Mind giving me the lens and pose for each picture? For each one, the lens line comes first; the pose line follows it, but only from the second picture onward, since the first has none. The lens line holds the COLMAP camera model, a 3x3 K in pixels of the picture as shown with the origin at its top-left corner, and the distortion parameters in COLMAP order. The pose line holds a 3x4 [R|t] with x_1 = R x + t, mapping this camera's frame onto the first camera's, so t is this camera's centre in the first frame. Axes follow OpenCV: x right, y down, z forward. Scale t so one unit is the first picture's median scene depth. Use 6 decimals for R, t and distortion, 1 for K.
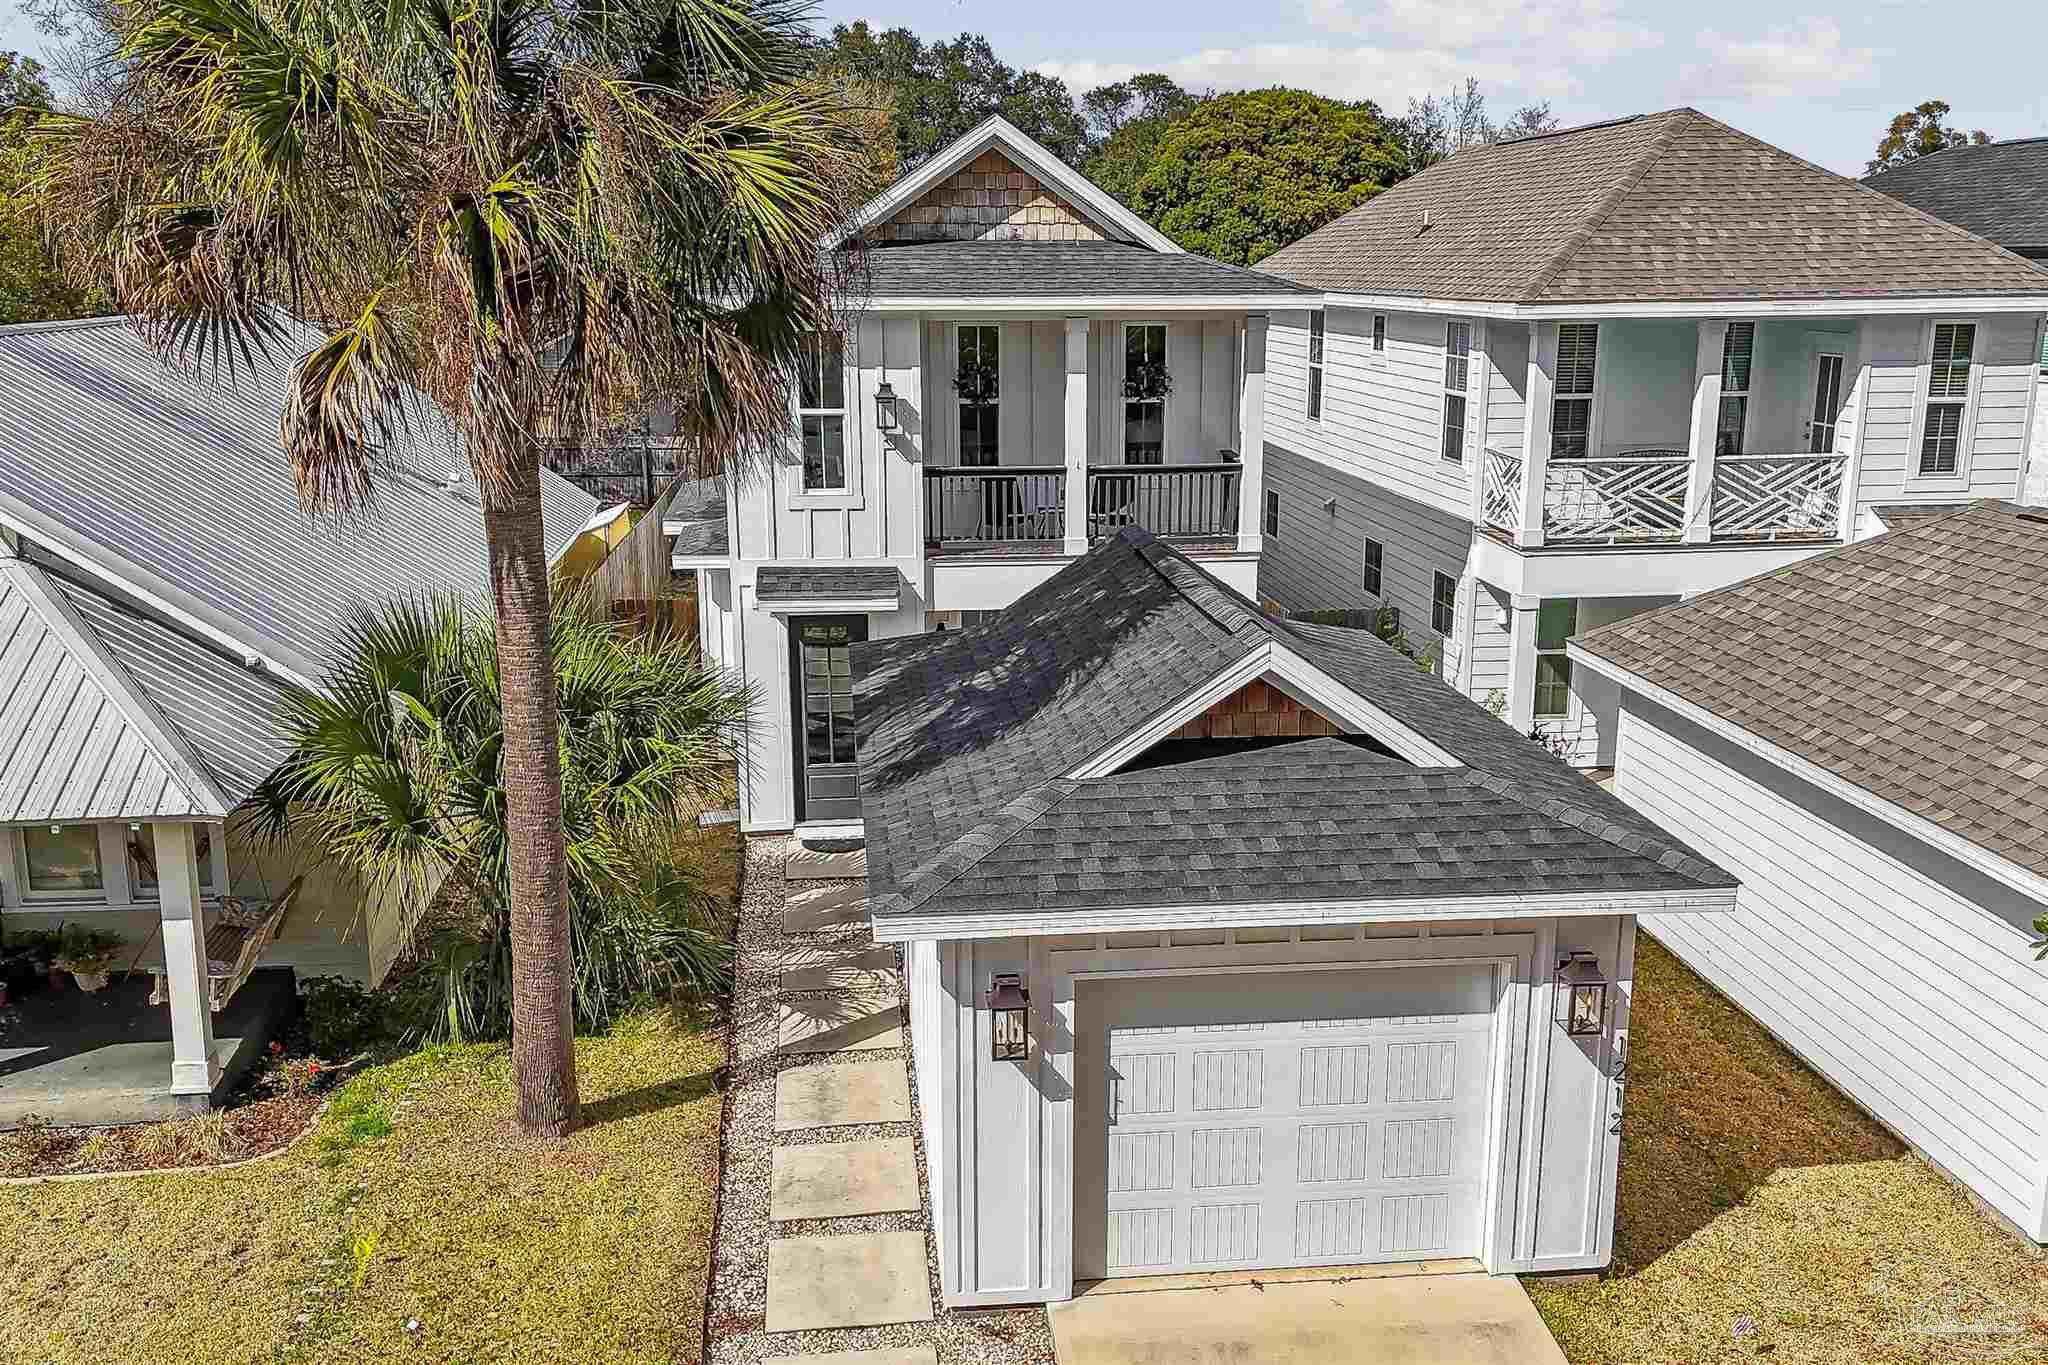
lens RADIAL K [[1788.9, 0, 1025.9], [0, 1788.9, 661.5], [0, 0, 1]] dist [0.065076, -0.047329]
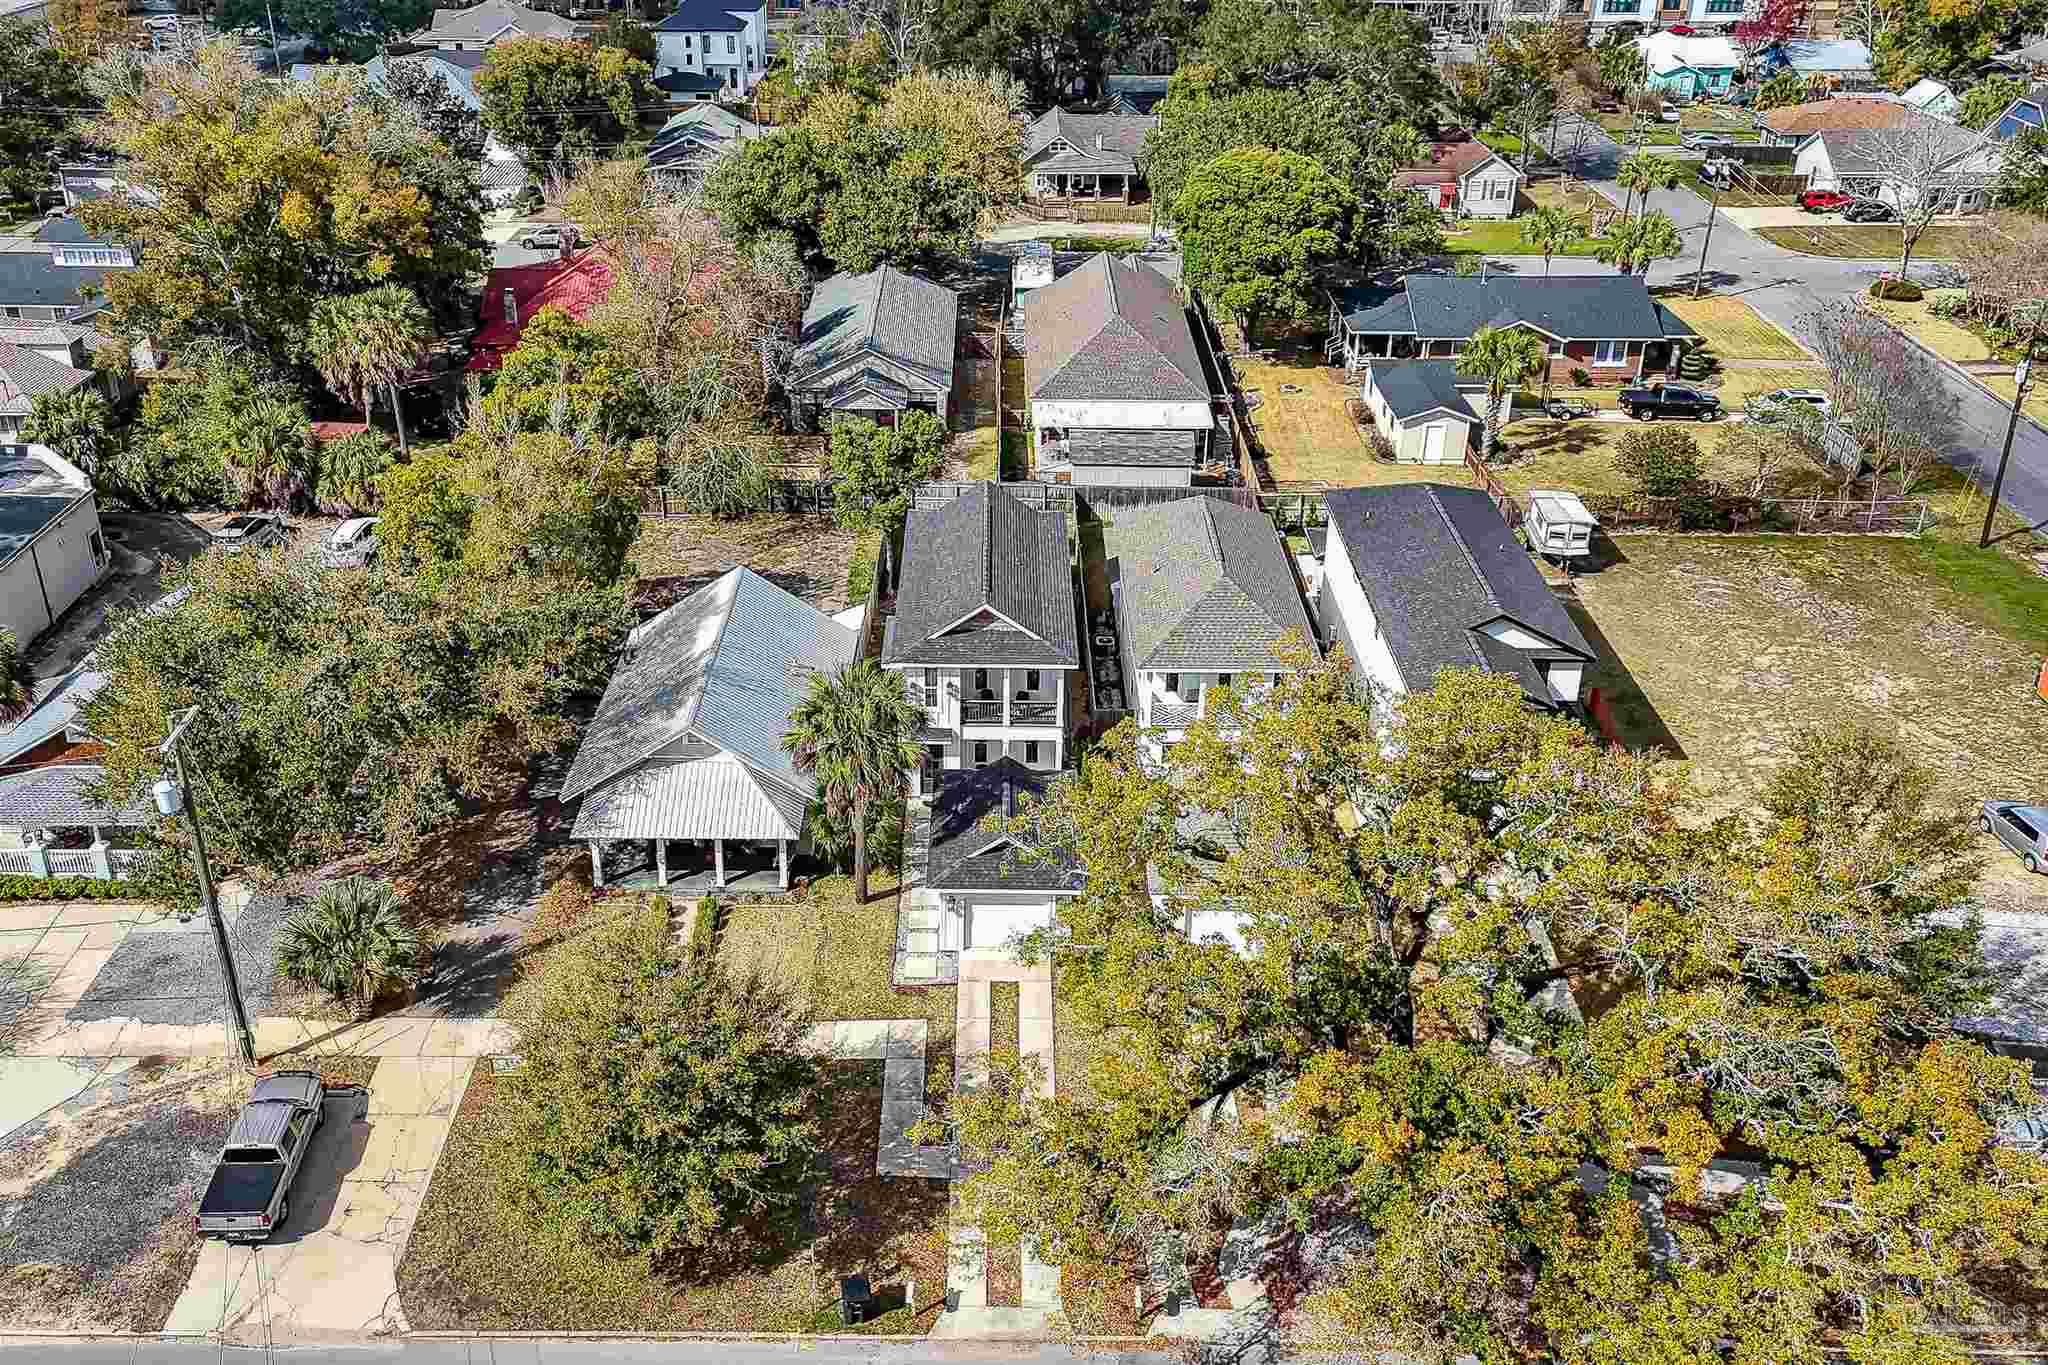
lens RADIAL K [[1788.9, 0, 977.5], [0, 1788.9, 672.7], [0, 0, 1]] dist [0.065076, -0.047329]
pose [[0.991502, 0.065532, -0.112385, 0.429114], [-0.032558, 0.961367, 0.273336, -1.329484], [0.125955, -0.267355, 0.955331, -2.703274]]
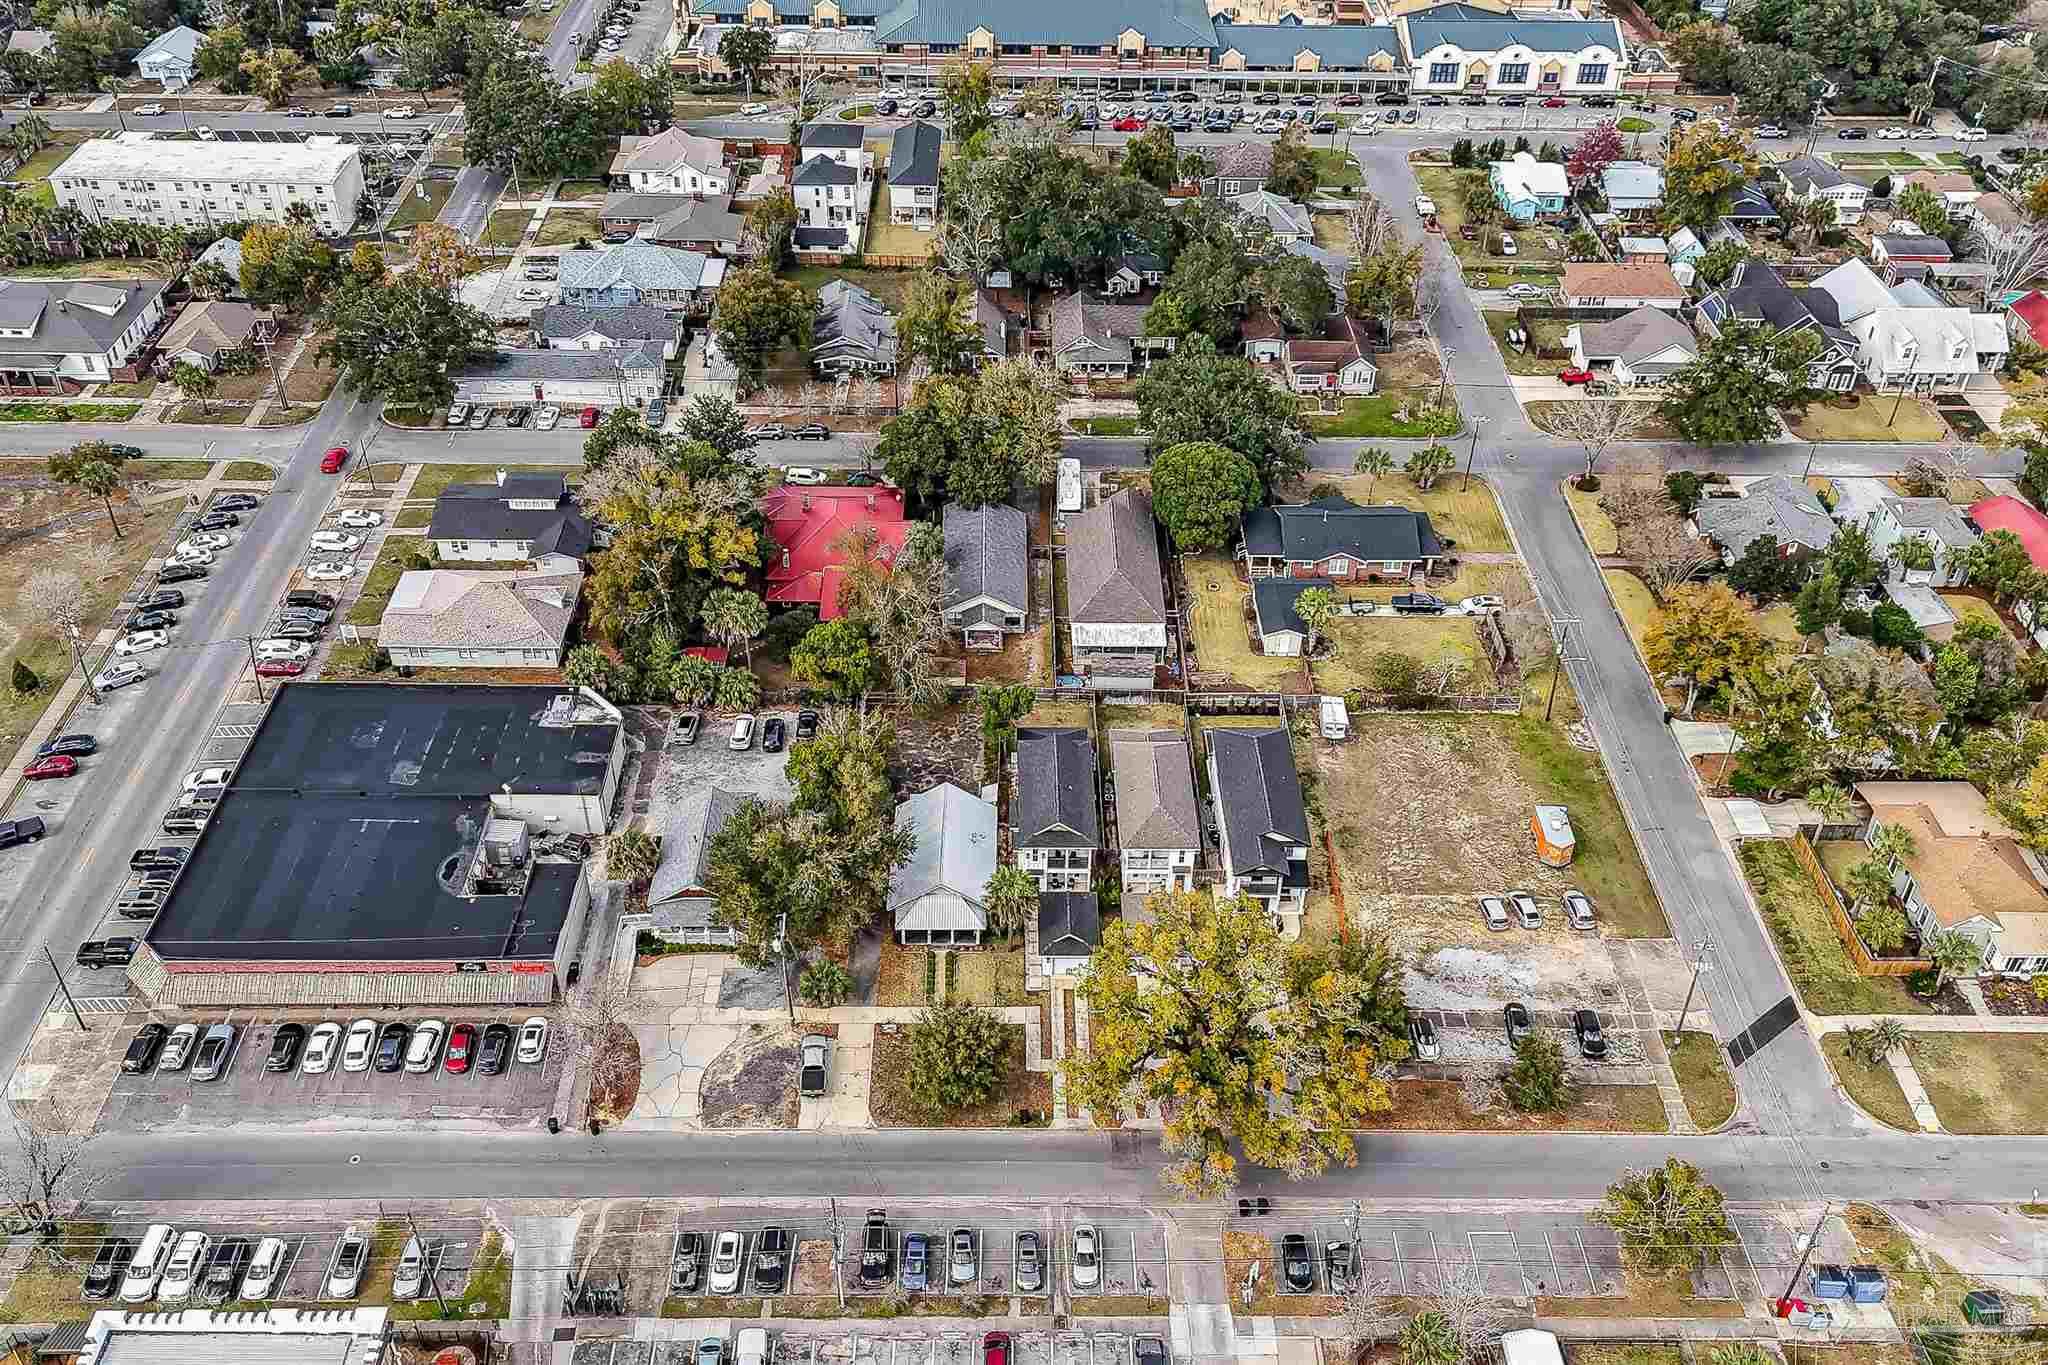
lens RADIAL K [[1788.9, 0, 1018.1], [0, 1788.9, 681.2], [0, 0, 1]] dist [0.065076, -0.047329]
pose [[0.993395, 0.087553, -0.074174, 0.407940], [-0.046873, 0.899623, 0.434145, -5.281936], [0.104739, -0.427800, 0.897784, -7.183148]]
